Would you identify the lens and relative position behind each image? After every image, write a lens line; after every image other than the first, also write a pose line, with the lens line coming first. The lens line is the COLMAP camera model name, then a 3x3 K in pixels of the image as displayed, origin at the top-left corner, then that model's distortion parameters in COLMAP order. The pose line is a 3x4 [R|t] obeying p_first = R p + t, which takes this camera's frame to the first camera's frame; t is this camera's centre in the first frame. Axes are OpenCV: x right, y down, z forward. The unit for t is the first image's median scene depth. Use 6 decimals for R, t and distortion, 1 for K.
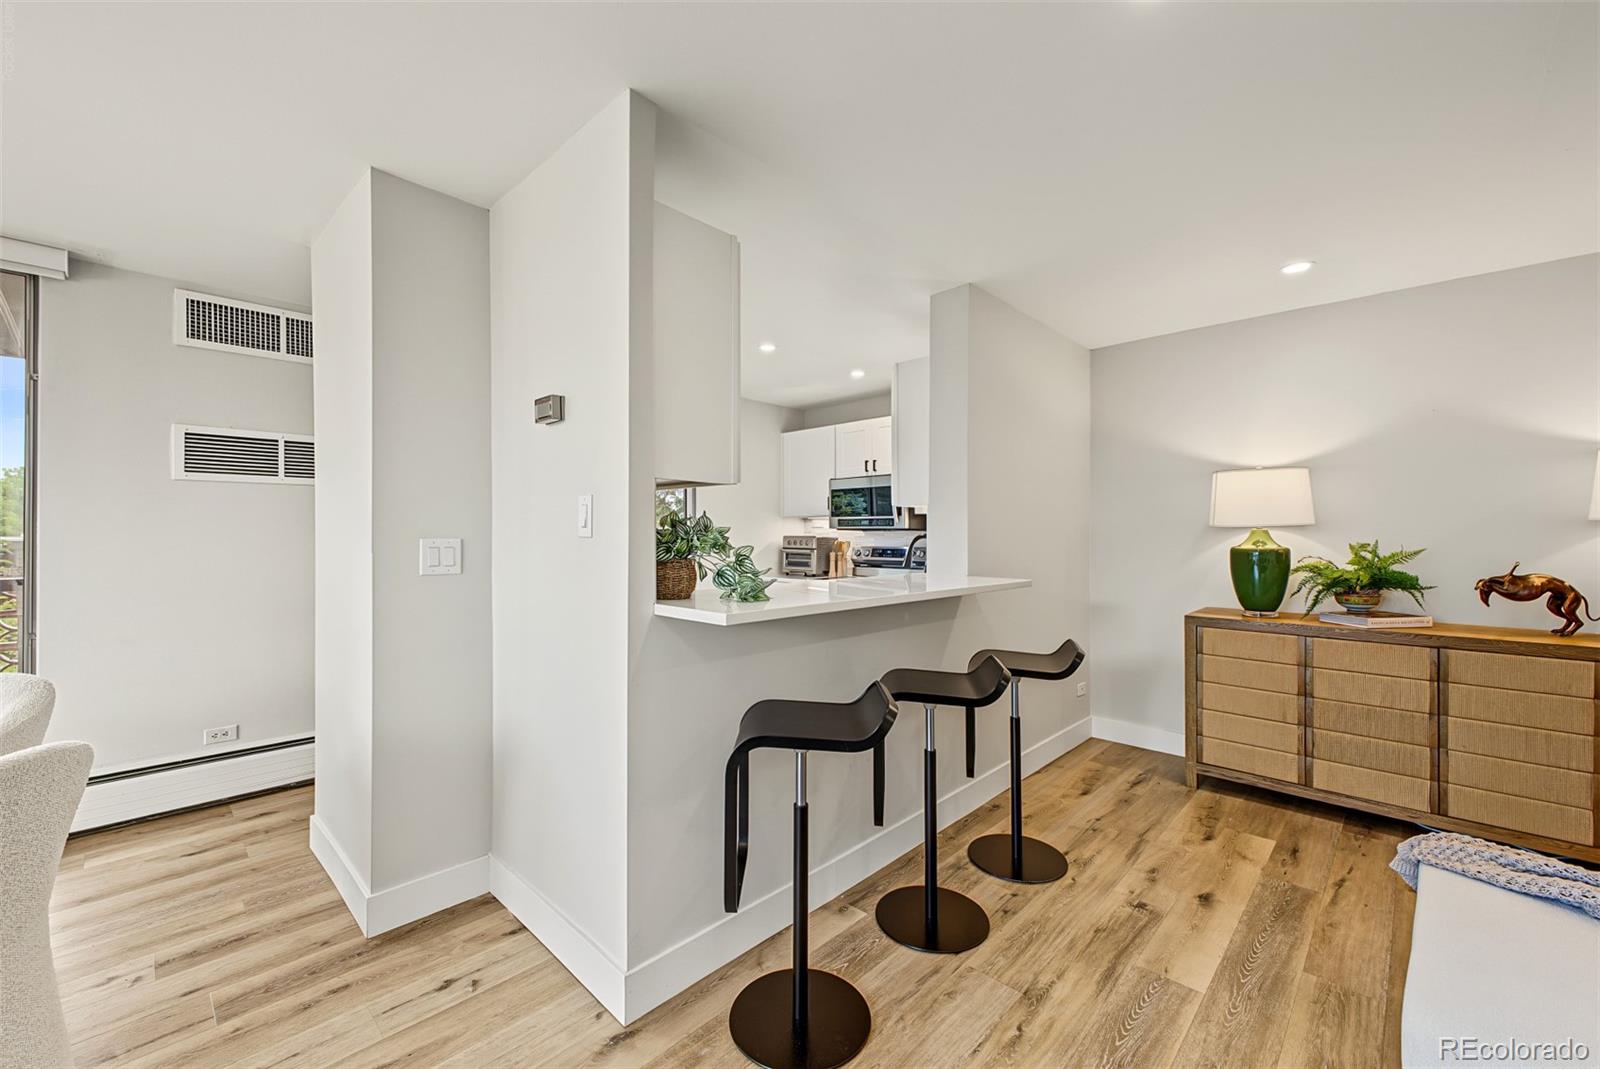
lens RADIAL K [[639.3, 0, 812.7], [0, 639.3, 532.8], [0, 0, 1]] dist [0.018640, -0.004508]
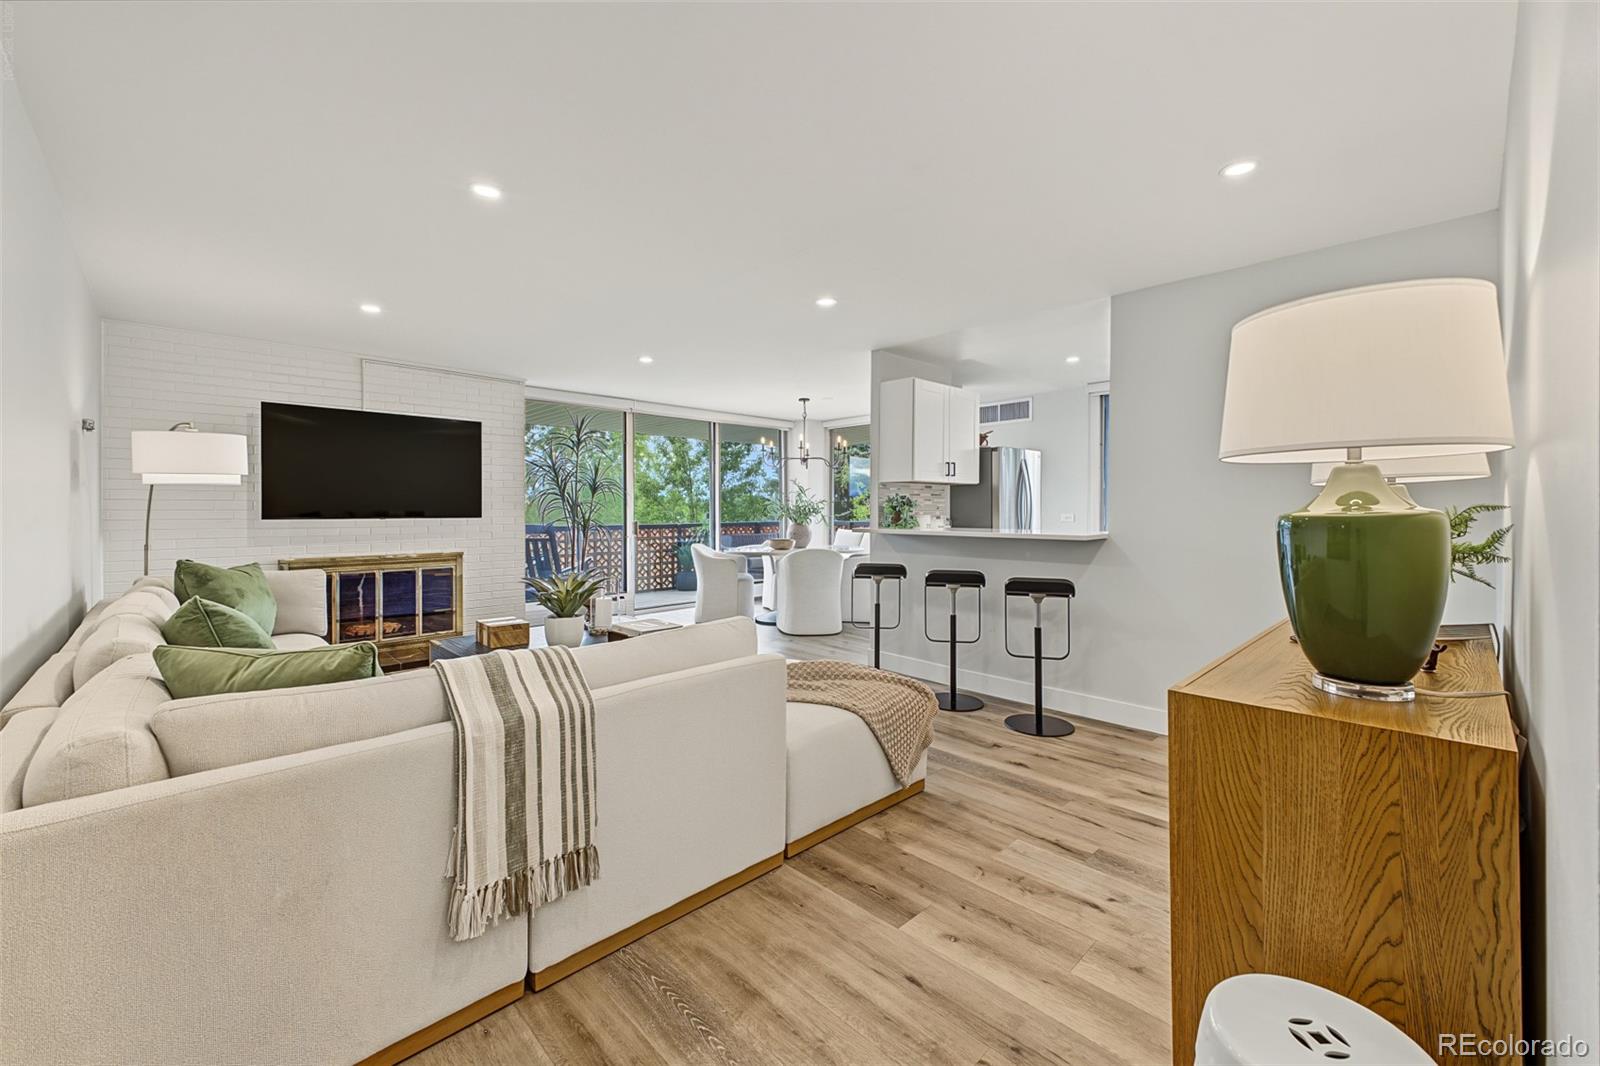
lens RADIAL K [[639.3, 0, 804.5], [0, 639.3, 521.9], [0, 0, 1]] dist [0.018640, -0.004508]
pose [[-0.035606, 0.015777, -0.999241, 2.965045], [0.001086, 0.999875, 0.015749, 0.049079], [0.999365, -0.000525, -0.035619, 0.895880]]
